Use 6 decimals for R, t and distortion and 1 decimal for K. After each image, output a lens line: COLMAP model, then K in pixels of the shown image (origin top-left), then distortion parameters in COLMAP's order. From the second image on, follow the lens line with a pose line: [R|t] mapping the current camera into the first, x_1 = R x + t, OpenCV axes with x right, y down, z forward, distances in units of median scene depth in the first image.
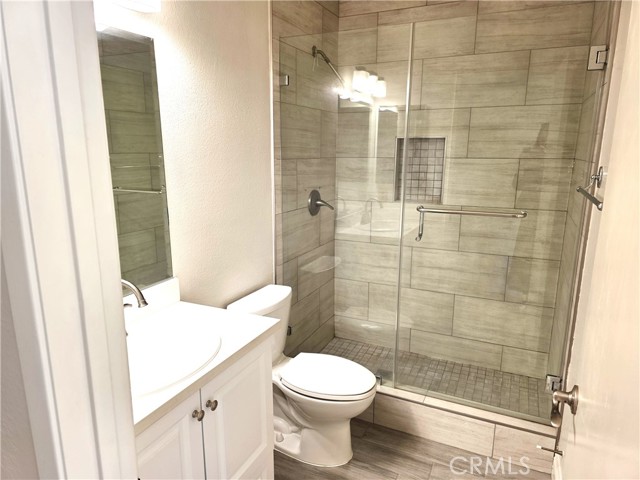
lens RADIAL K [[426.1, 0, 312.9], [0, 426.1, 241.1], [0, 0, 1]] dist [0.174507, -0.317019]
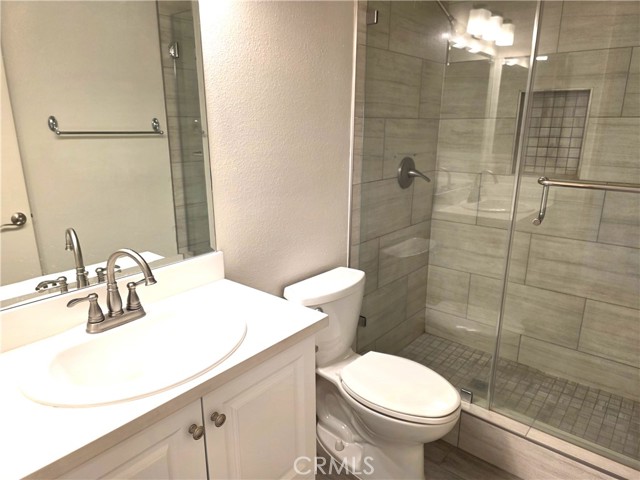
lens RADIAL K [[429.1, 0, 316.9], [0, 429.1, 241.2], [0, 0, 1]] dist [0.080512, -0.077795]
pose [[0.967705, 0.066207, -0.243237, 0.049169], [-0.053290, 0.996816, 0.059315, 0.002131], [0.246390, -0.044438, 0.968152, 0.141209]]
